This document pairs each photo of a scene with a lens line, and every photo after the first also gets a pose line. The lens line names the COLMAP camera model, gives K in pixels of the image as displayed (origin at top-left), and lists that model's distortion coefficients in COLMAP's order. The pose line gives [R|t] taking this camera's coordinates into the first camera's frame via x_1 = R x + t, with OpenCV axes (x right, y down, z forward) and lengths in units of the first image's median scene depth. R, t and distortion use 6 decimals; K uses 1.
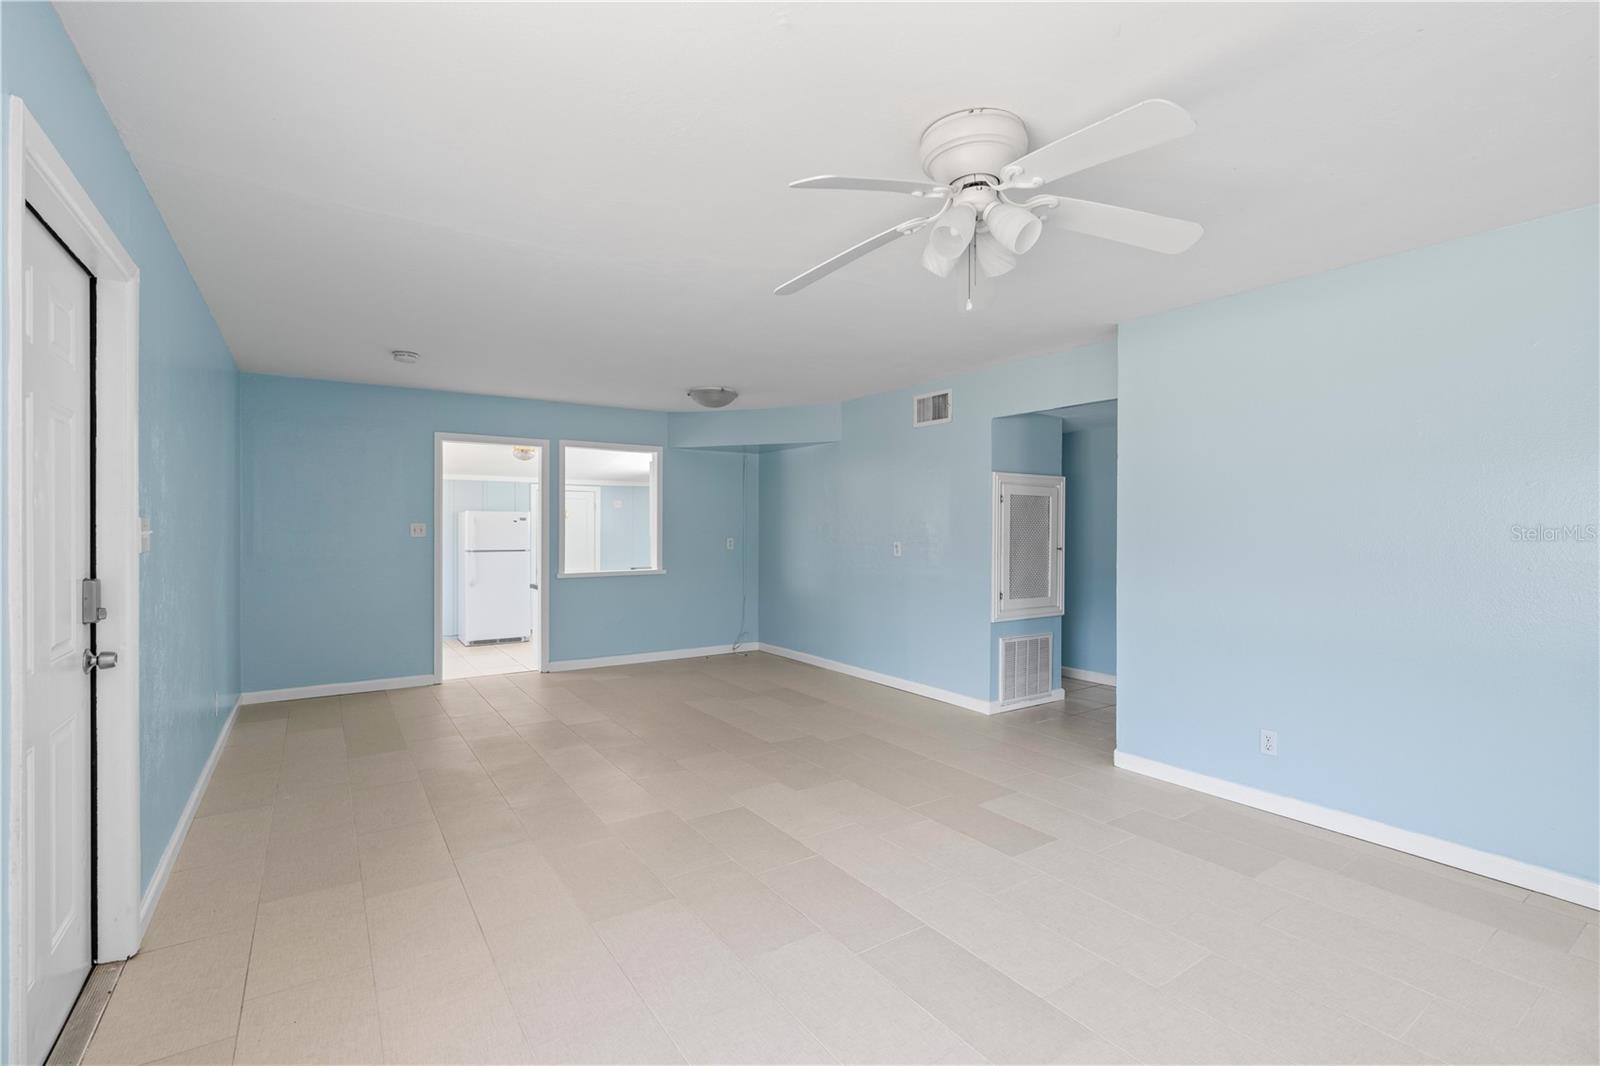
lens RADIAL K [[727.8, 0, 810.9], [0, 727.8, 530.5], [0, 0, 1]] dist [-0.006443, 0.003626]
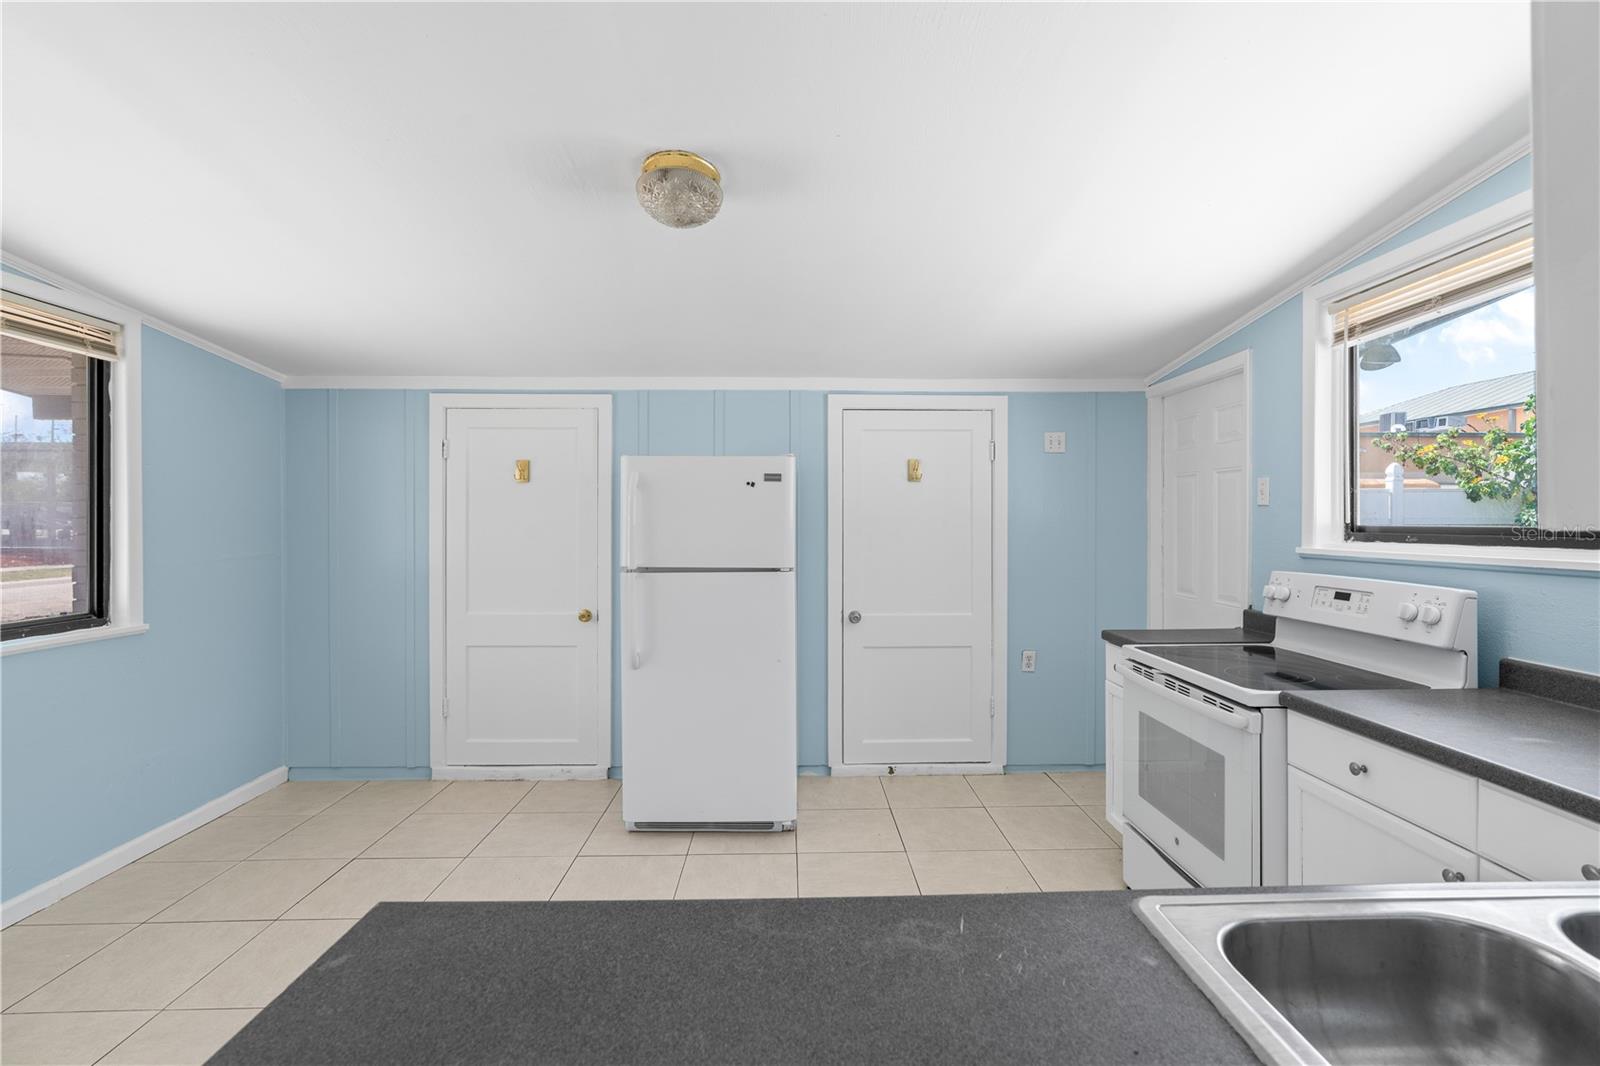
lens RADIAL K [[727.8, 0, 802.4], [0, 727.8, 521.7], [0, 0, 1]] dist [-0.006443, 0.003626]
pose [[0.837742, -0.005512, -0.546039, -0.270016], [0.002671, 0.999978, -0.005996, 0.009571], [0.546060, 0.003564, 0.837738, 0.978495]]
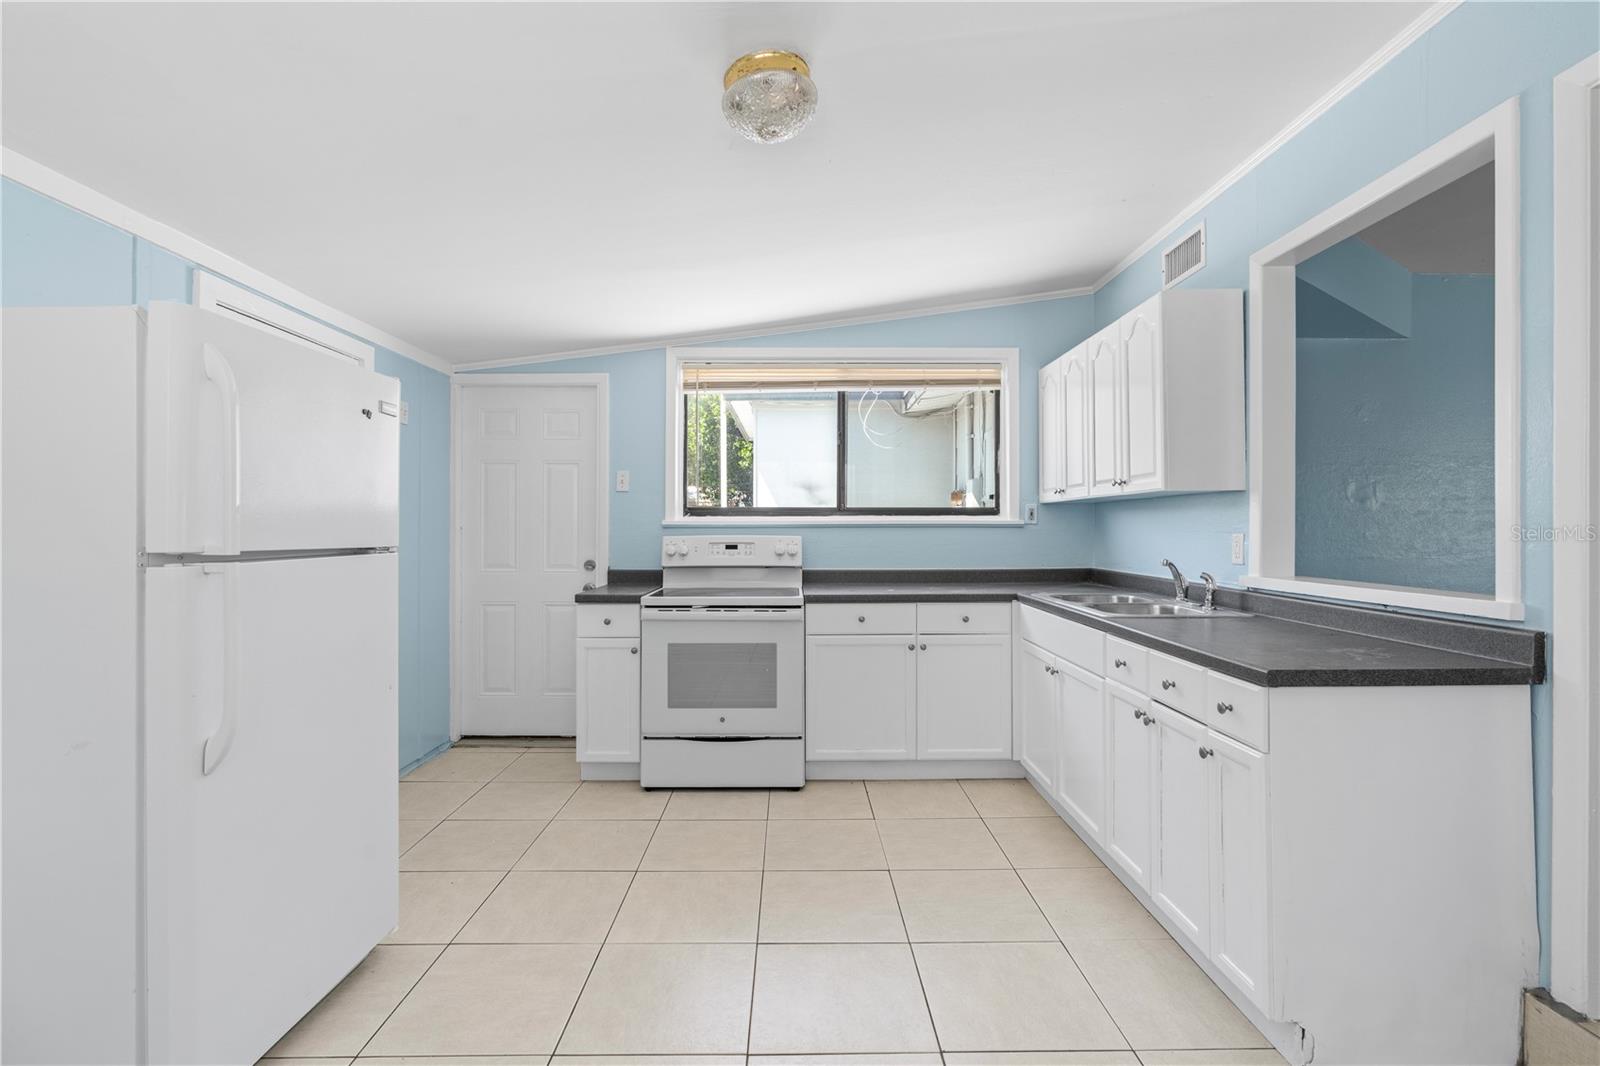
lens RADIAL K [[727.8, 0, 799.0], [0, 727.8, 528.6], [0, 0, 1]] dist [-0.006443, 0.003626]
pose [[0.552091, -0.003432, 0.833777, -0.700547], [0.007958, 0.999968, -0.001153, 0.030470], [-0.833746, 0.007272, 0.552100, 1.047509]]
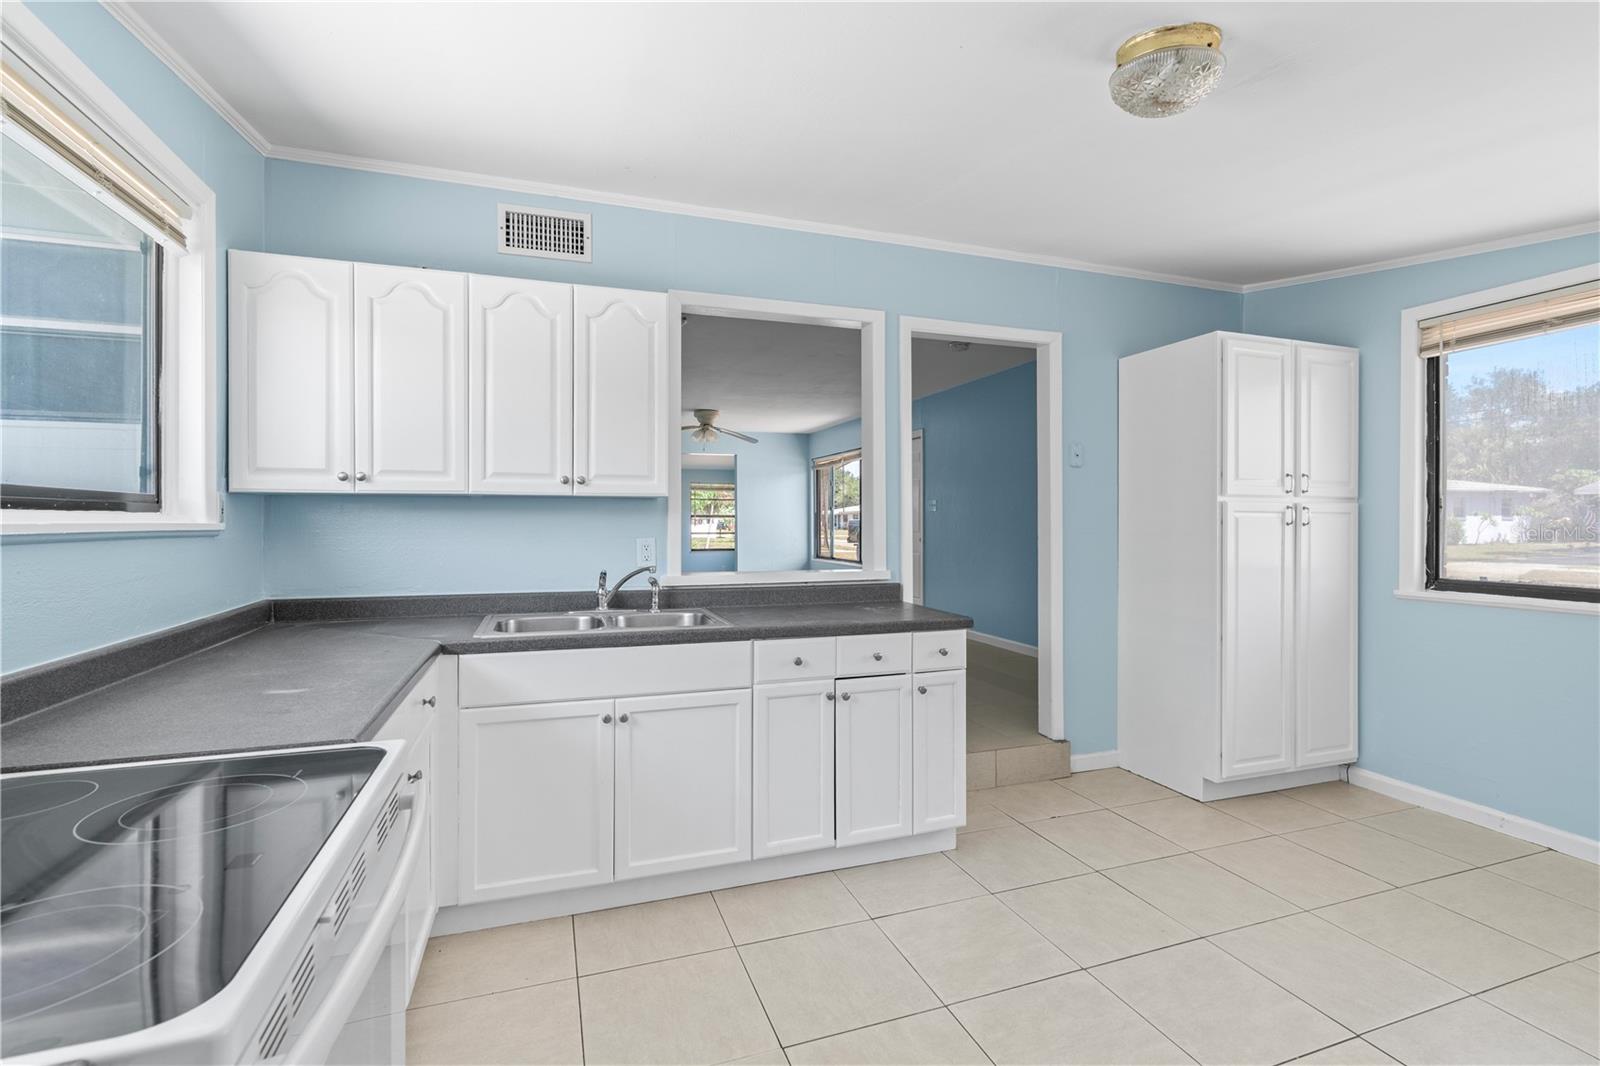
lens RADIAL K [[727.8, 0, 808.0], [0, 727.8, 524.4], [0, 0, 1]] dist [-0.006443, 0.003626]
pose [[-0.970272, -0.003007, 0.242000, -0.419651], [-0.000540, 0.999947, 0.010262, 0.021636], [-0.242018, 0.009826, -0.970222, 1.475355]]
